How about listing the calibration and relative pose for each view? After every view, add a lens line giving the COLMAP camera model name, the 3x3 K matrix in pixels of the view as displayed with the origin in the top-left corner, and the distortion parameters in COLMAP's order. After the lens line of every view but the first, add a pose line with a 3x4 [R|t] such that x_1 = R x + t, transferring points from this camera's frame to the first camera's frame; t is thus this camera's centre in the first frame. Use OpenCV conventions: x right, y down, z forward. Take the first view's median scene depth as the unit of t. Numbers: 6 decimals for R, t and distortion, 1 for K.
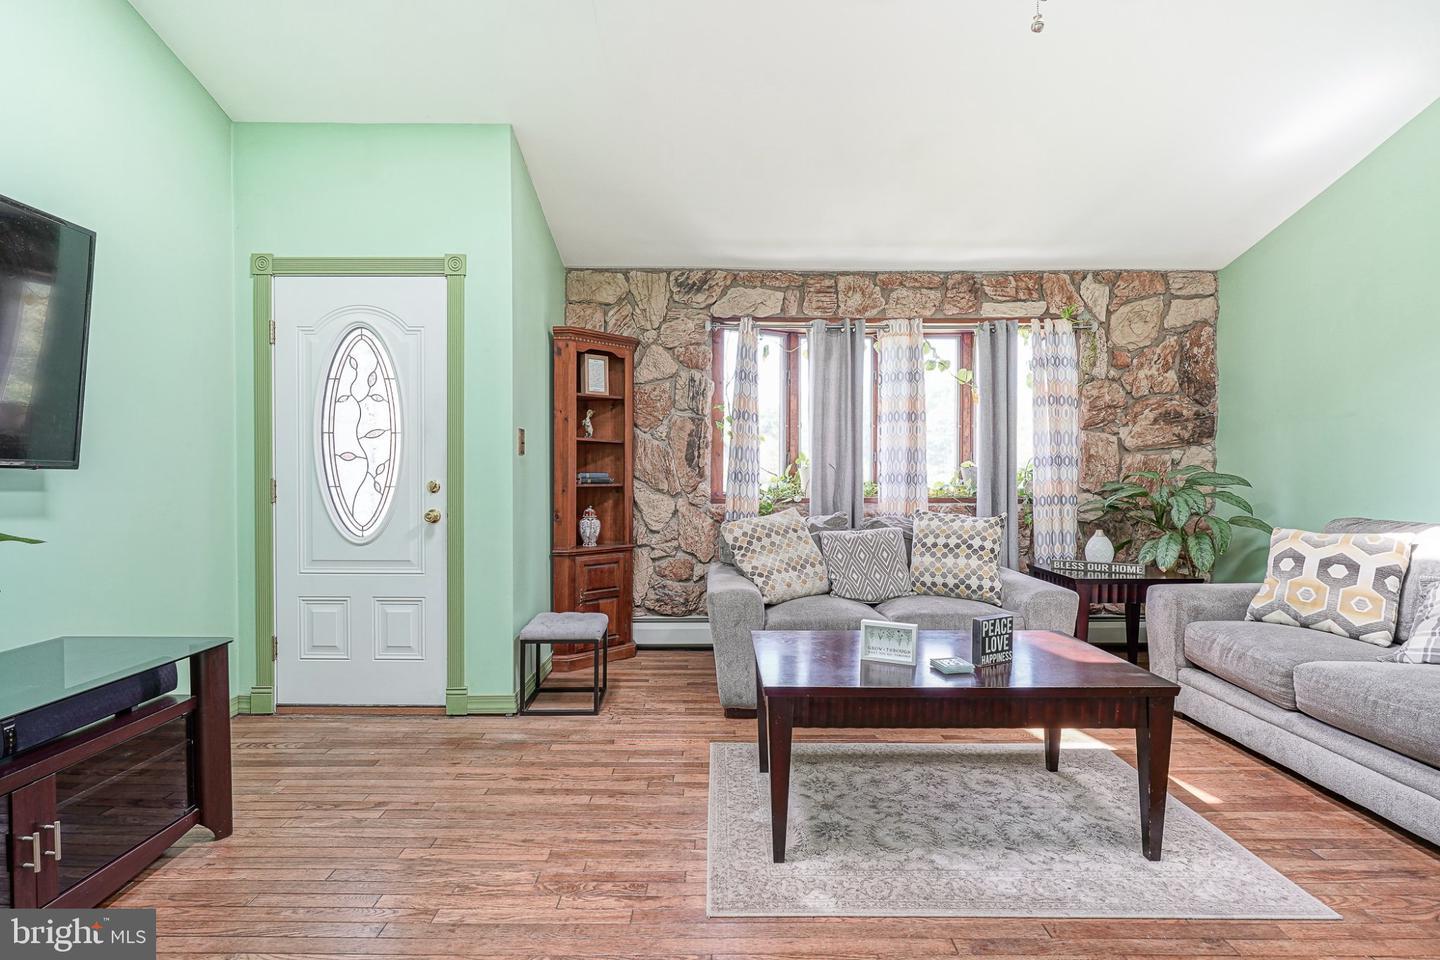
lens RADIAL K [[696.5, 0, 715.7], [0, 696.5, 485.3], [0, 0, 1]] dist [-0.006113, 0.005774]
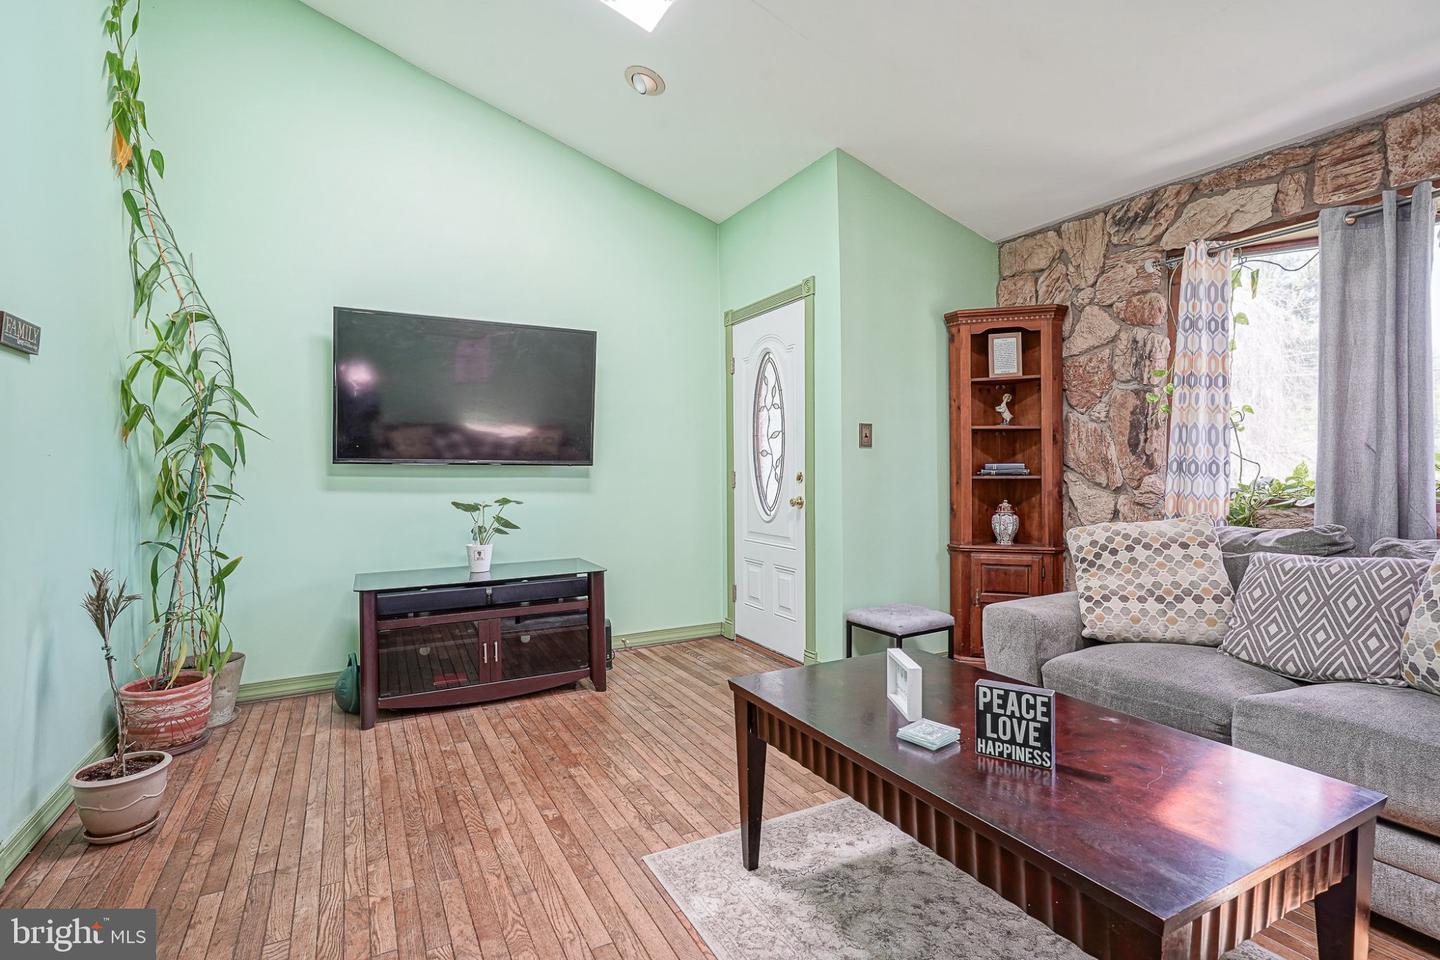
lens RADIAL K [[701.3, 0, 730.1], [0, 701.3, 474.7], [0, 0, 1]] dist [-0.002007, 0.006690]
pose [[0.474125, 0.004330, -0.880447, 0.448914], [-0.006254, 0.999979, 0.001550, -0.002614], [0.880435, 0.004772, 0.474142, 0.248389]]
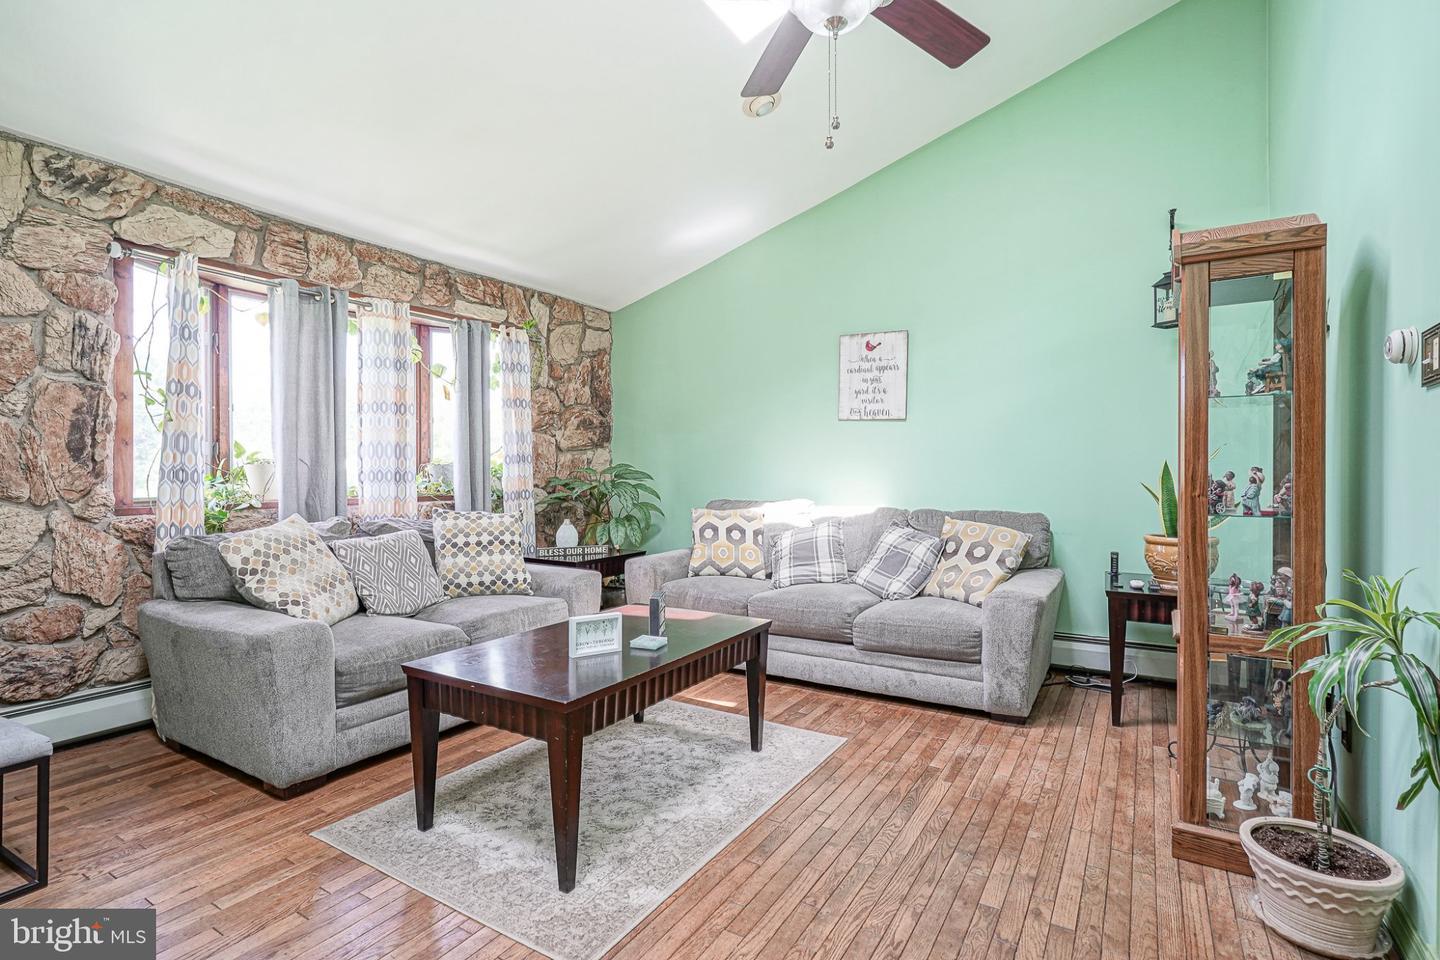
lens RADIAL K [[702.5, 0, 715.2], [0, 702.5, 474.6], [0, 0, 1]] dist [0.002546, 0.001535]
pose [[0.528038, -0.006382, 0.849197, -0.287757], [0.015944, 0.999870, -0.002399, -0.002814], [-0.849071, 0.014807, 0.528071, 0.160829]]
